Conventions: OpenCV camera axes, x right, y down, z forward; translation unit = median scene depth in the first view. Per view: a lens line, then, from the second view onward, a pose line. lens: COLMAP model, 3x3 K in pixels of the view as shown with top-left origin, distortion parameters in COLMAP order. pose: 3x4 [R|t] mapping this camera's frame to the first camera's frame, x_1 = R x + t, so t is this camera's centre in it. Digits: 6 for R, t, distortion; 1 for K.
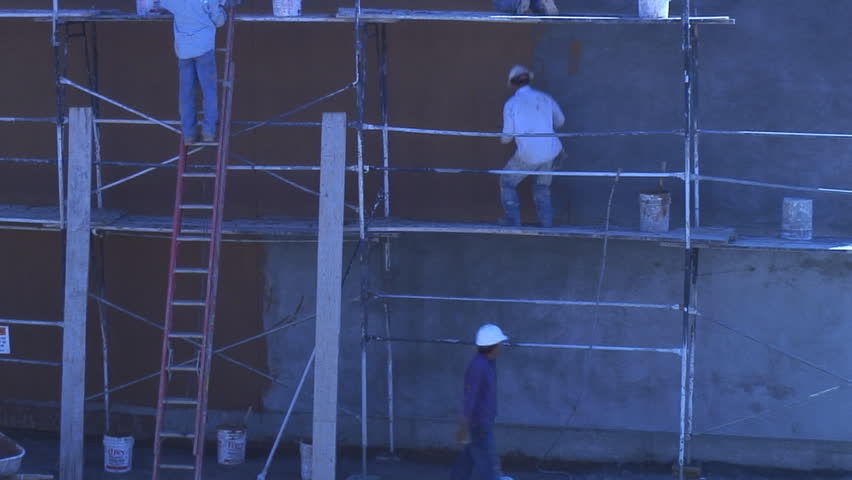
lens RADIAL K [[2806.5, 0, 426.7], [0, 2806.5, 239.4], [0, 0, 1]] dist [0.082289, 0.000000]
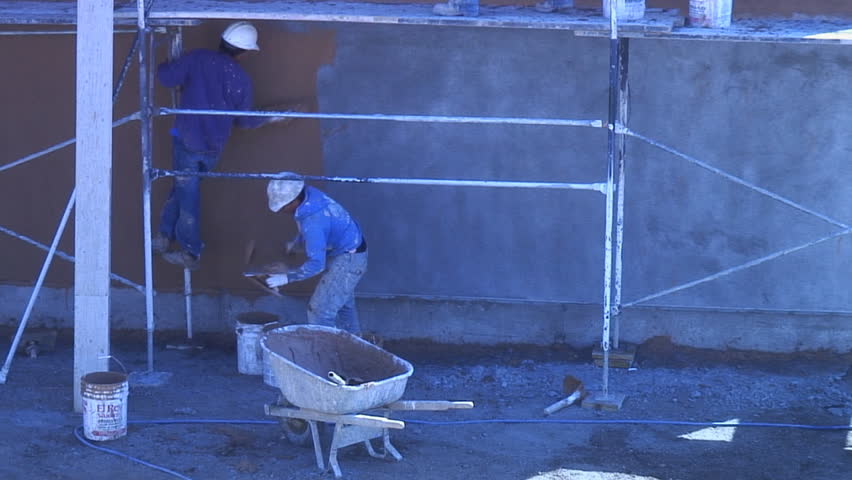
lens RADIAL K [[2806.5, 0, 424.5], [0, 2806.5, 245.1], [0, 0, 1]] dist [0.082289, 0.000000]
pose [[0.996824, -0.014539, 0.078295, -0.008683], [0.008154, 0.996659, 0.081263, -0.002805], [-0.079215, -0.080367, 0.993613, 0.310677]]
